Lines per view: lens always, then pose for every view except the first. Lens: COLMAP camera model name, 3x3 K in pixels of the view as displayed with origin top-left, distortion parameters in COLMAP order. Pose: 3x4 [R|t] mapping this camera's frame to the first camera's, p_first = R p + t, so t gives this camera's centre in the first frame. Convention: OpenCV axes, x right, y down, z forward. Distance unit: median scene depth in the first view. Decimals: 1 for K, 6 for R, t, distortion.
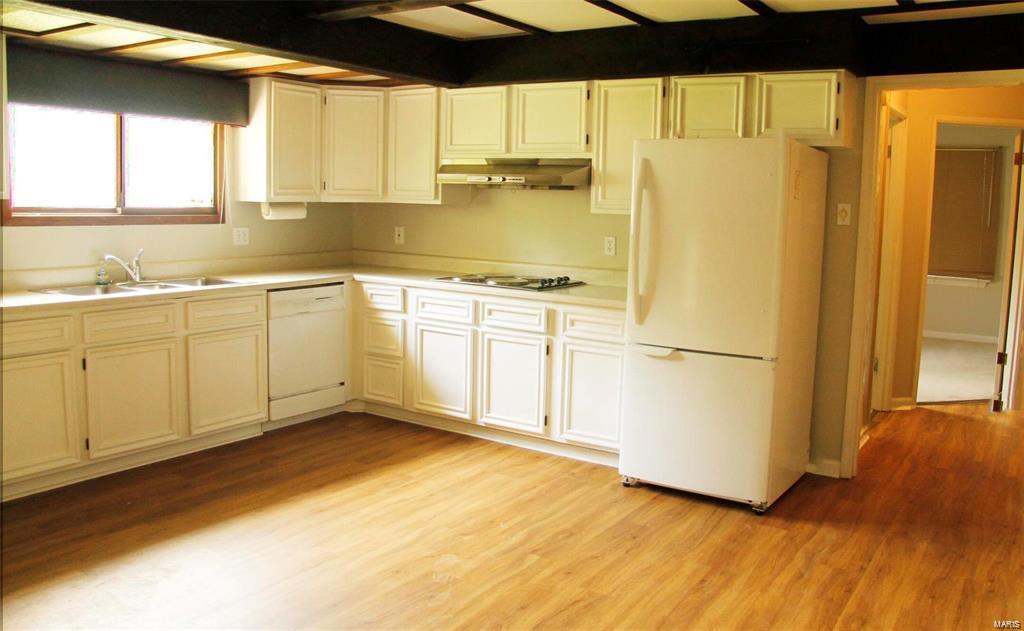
lens RADIAL K [[855.3, 0, 515.2], [0, 855.3, 280.9], [0, 0, 1]] dist [-0.128856, 0.005643]
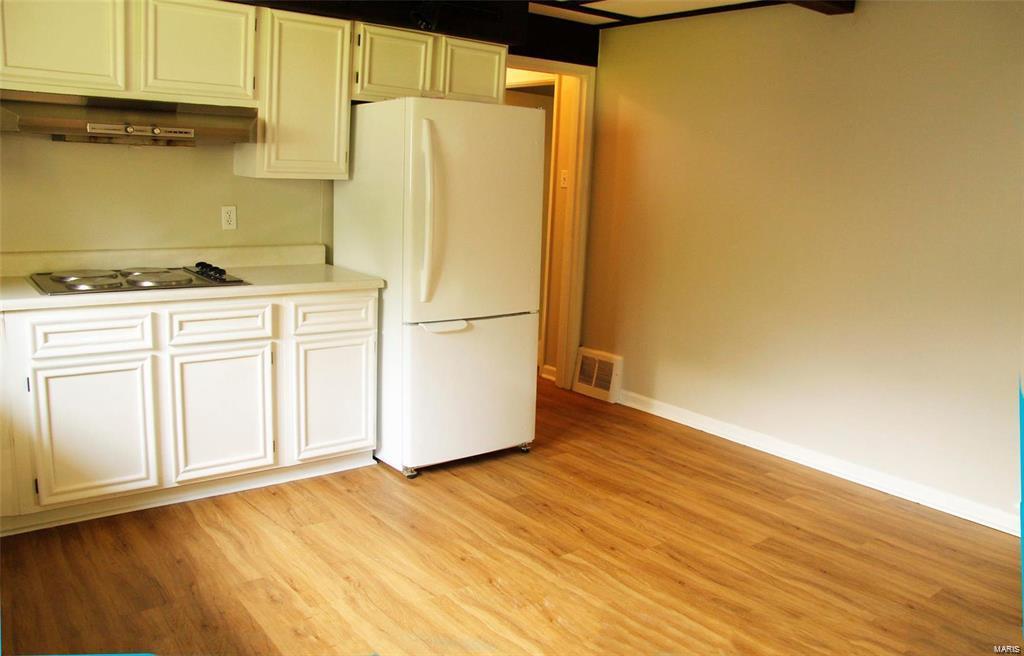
lens RADIAL K [[811.8, 0, 512.0], [0, 811.8, 328.0], [0, 0, 1]] dist [-0.218338, 0.208720]
pose [[0.297339, -0.189576, 0.935762, -0.627778], [0.052770, 0.981854, 0.182147, -0.072468], [-0.953313, -0.004780, 0.301947, 0.632810]]
